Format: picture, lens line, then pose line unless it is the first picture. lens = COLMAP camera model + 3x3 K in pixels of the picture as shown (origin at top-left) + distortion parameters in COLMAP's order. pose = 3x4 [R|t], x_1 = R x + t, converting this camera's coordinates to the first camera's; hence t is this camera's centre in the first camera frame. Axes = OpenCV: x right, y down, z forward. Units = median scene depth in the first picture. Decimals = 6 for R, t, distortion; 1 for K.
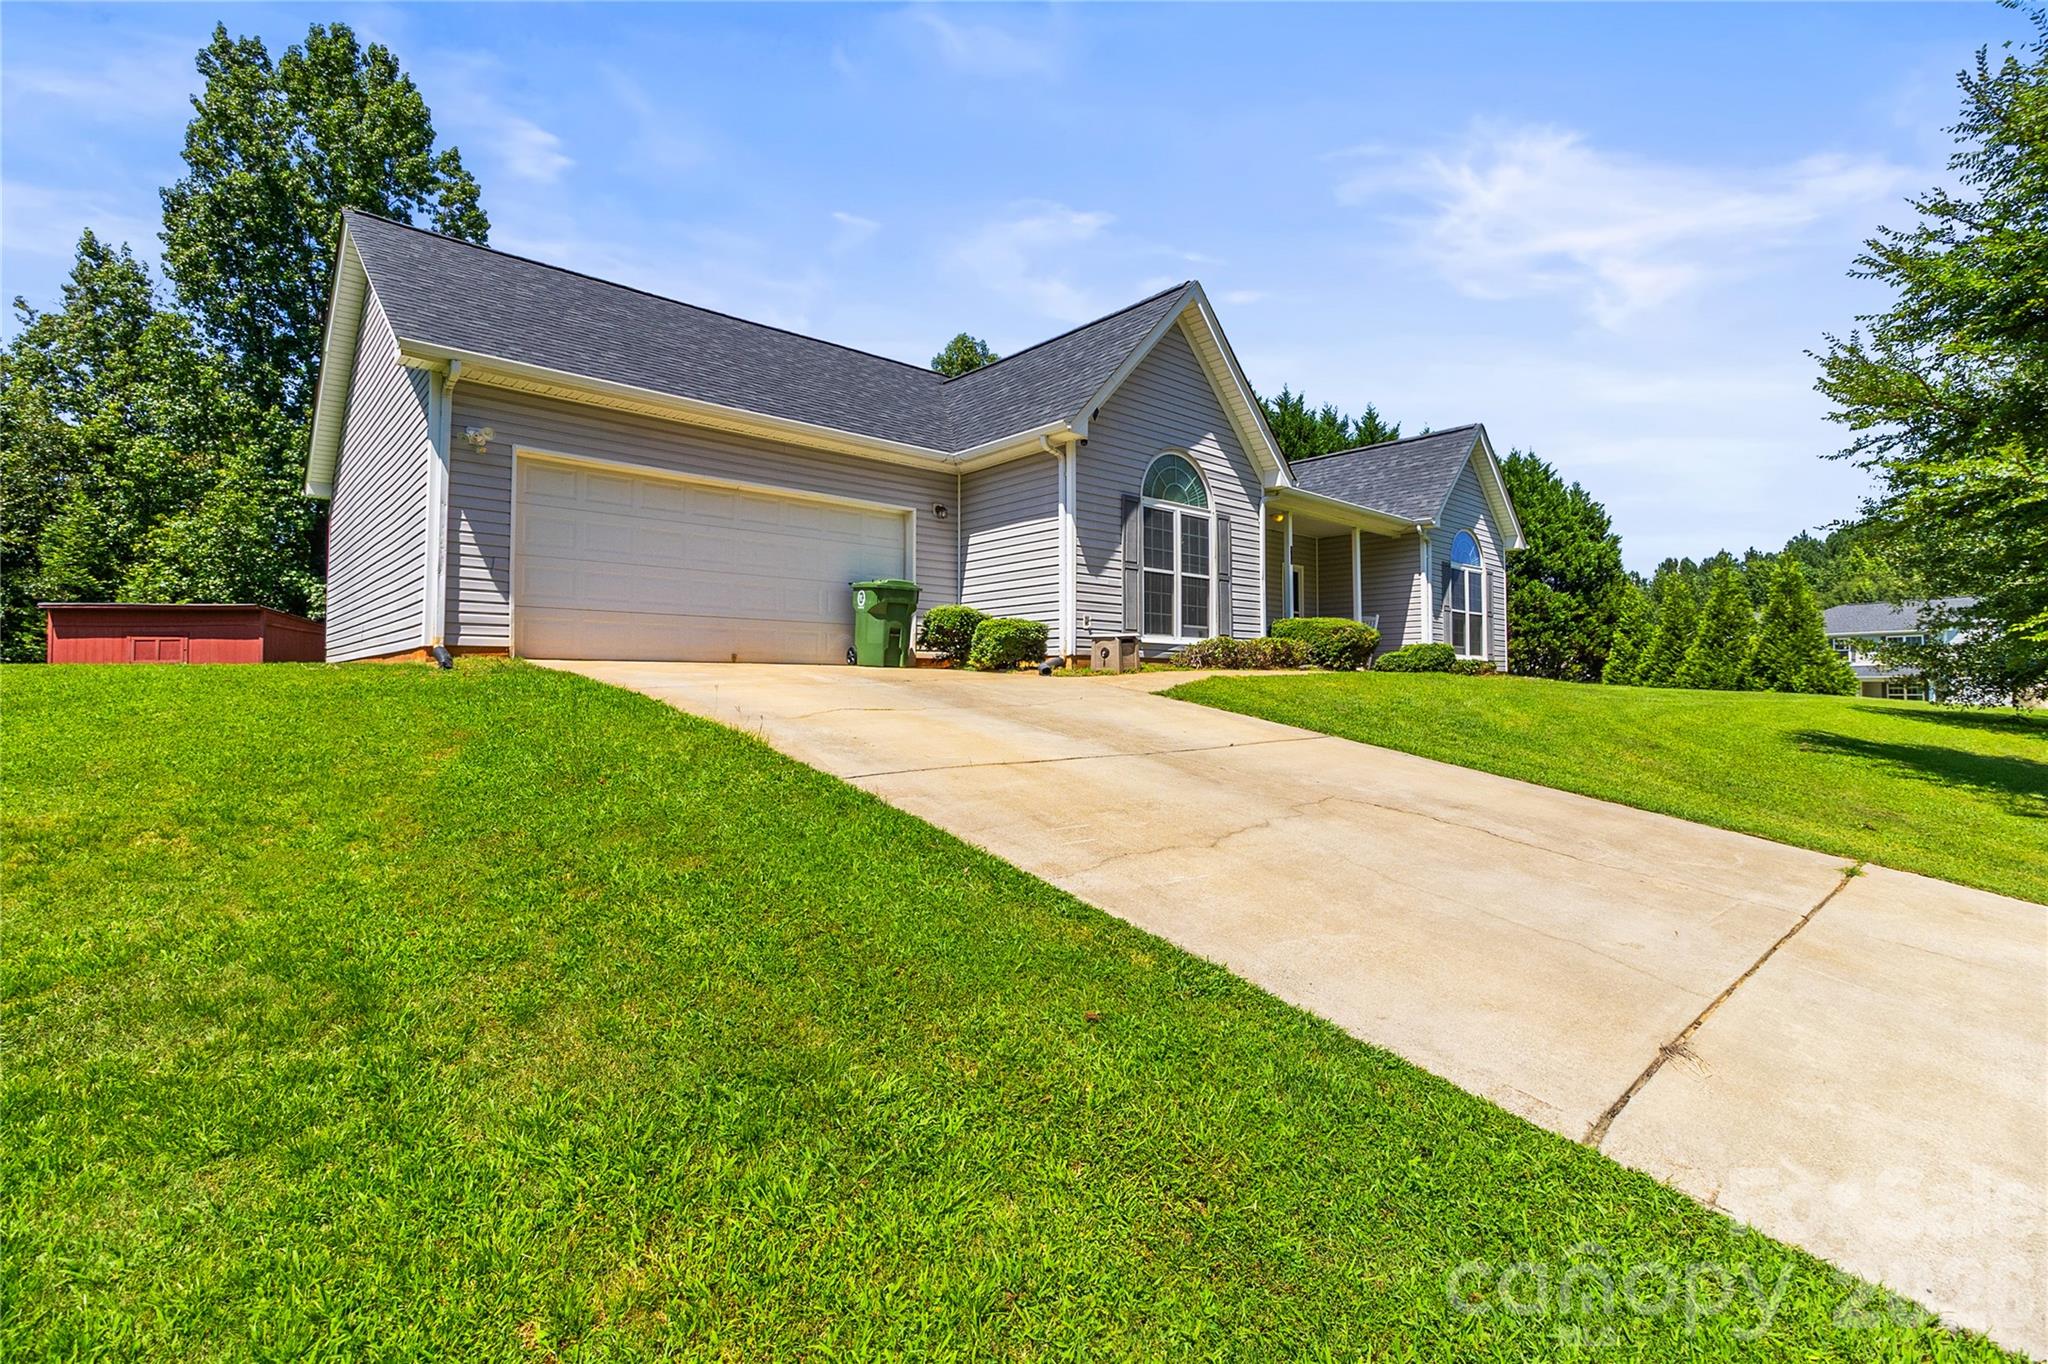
lens RADIAL K [[938.7, 0, 1018.8], [0, 938.7, 682.6], [0, 0, 1]] dist [0.000918, 0.001251]
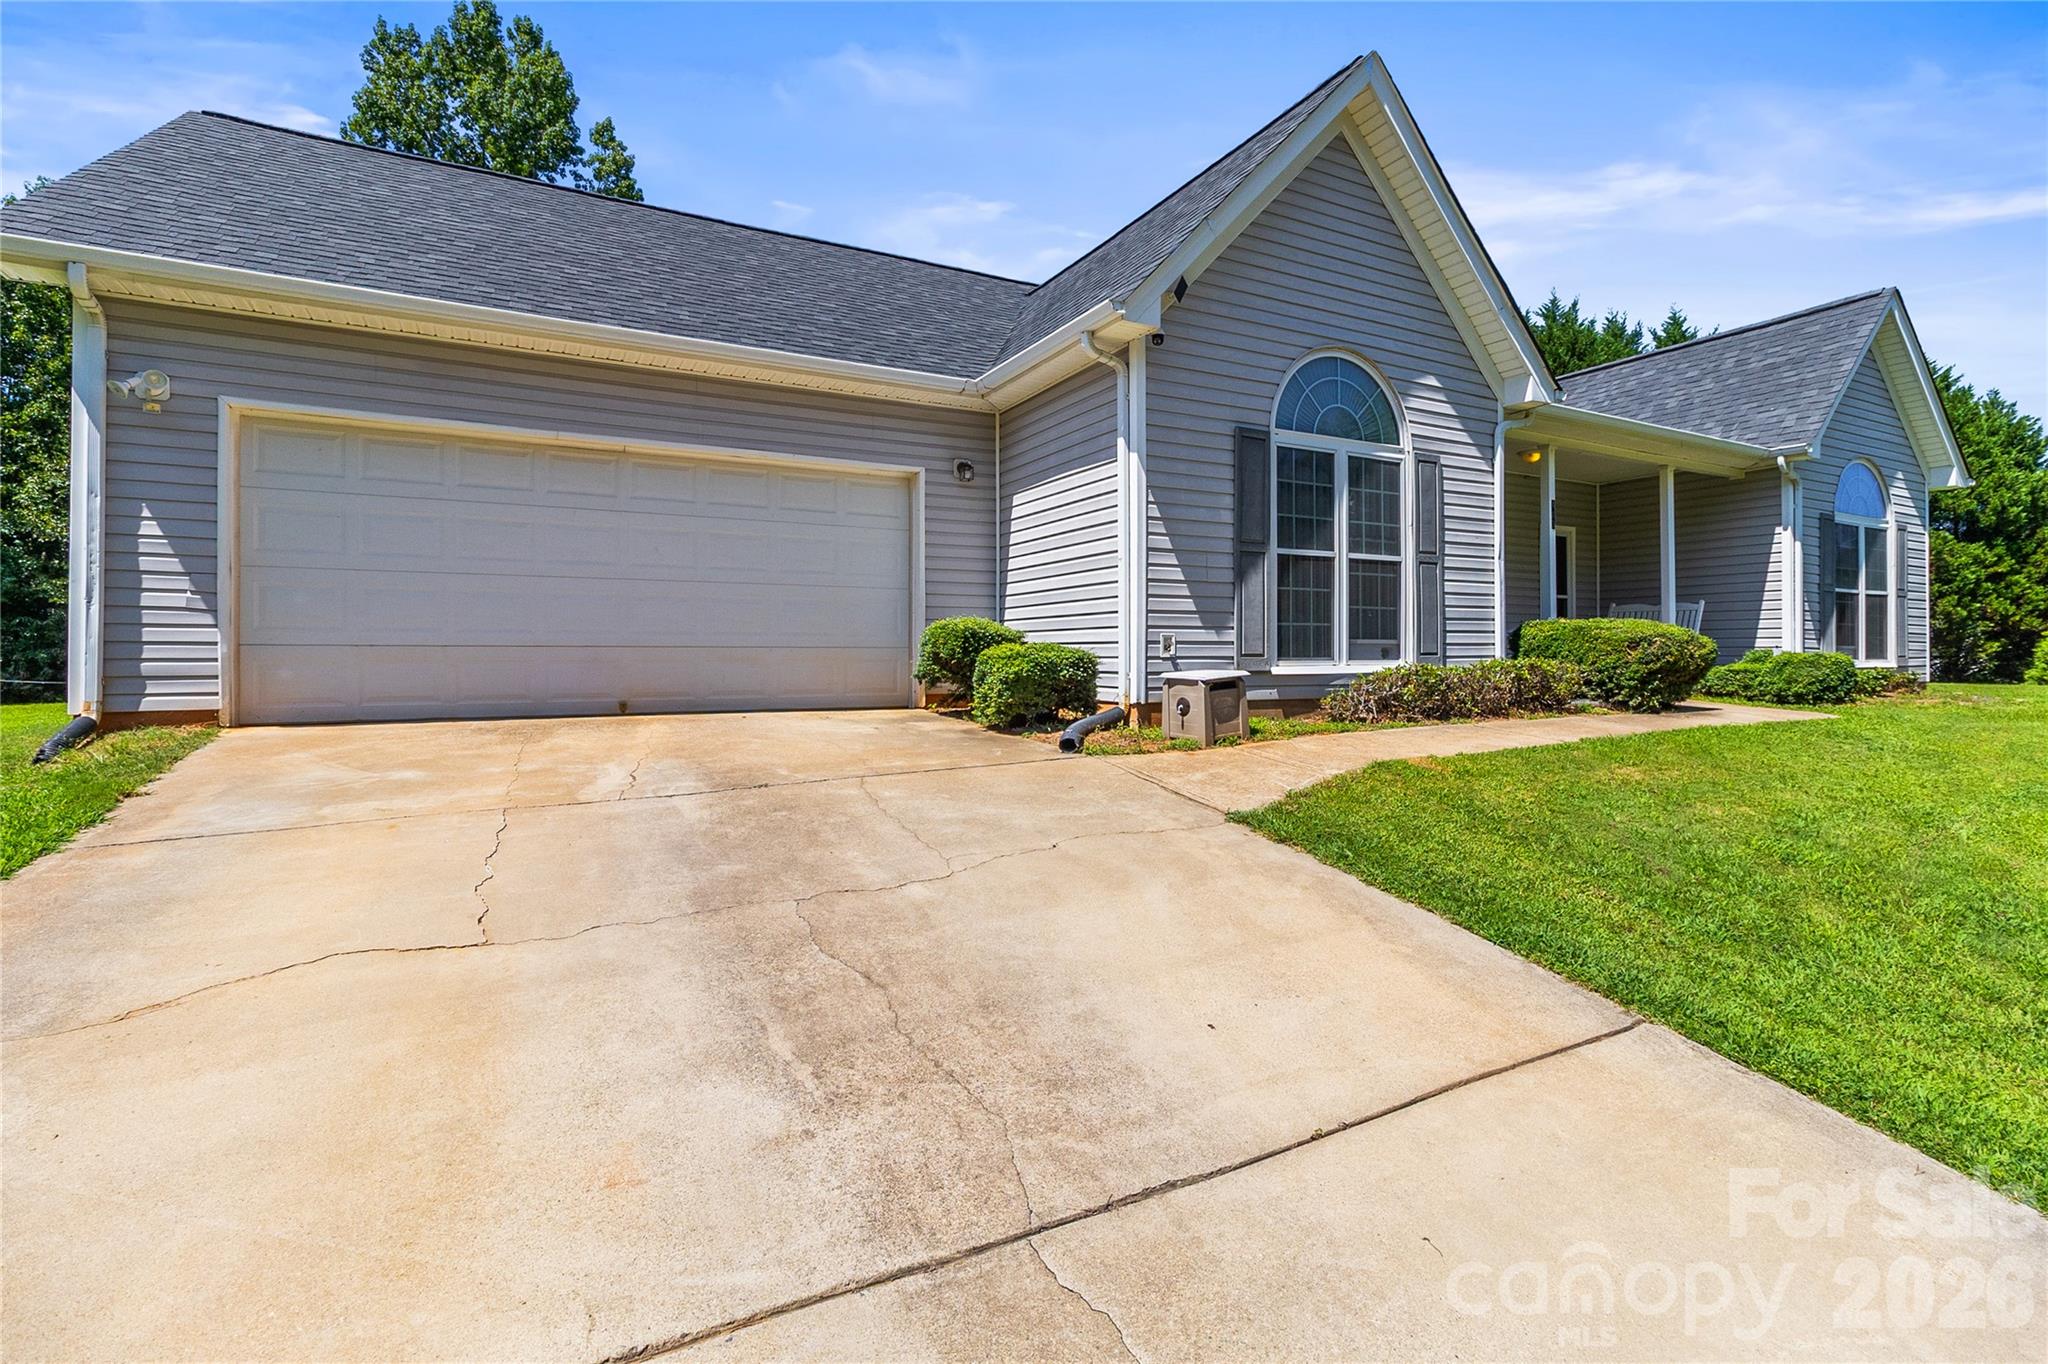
lens RADIAL K [[938.7, 0, 1032.6], [0, 938.7, 664.5], [0, 0, 1]] dist [0.000918, 0.001251]
pose [[0.973330, -0.000538, -0.229409, 0.106715], [0.005123, 0.999799, 0.019392, -0.055020], [0.229353, -0.020051, 0.973137, 0.343092]]
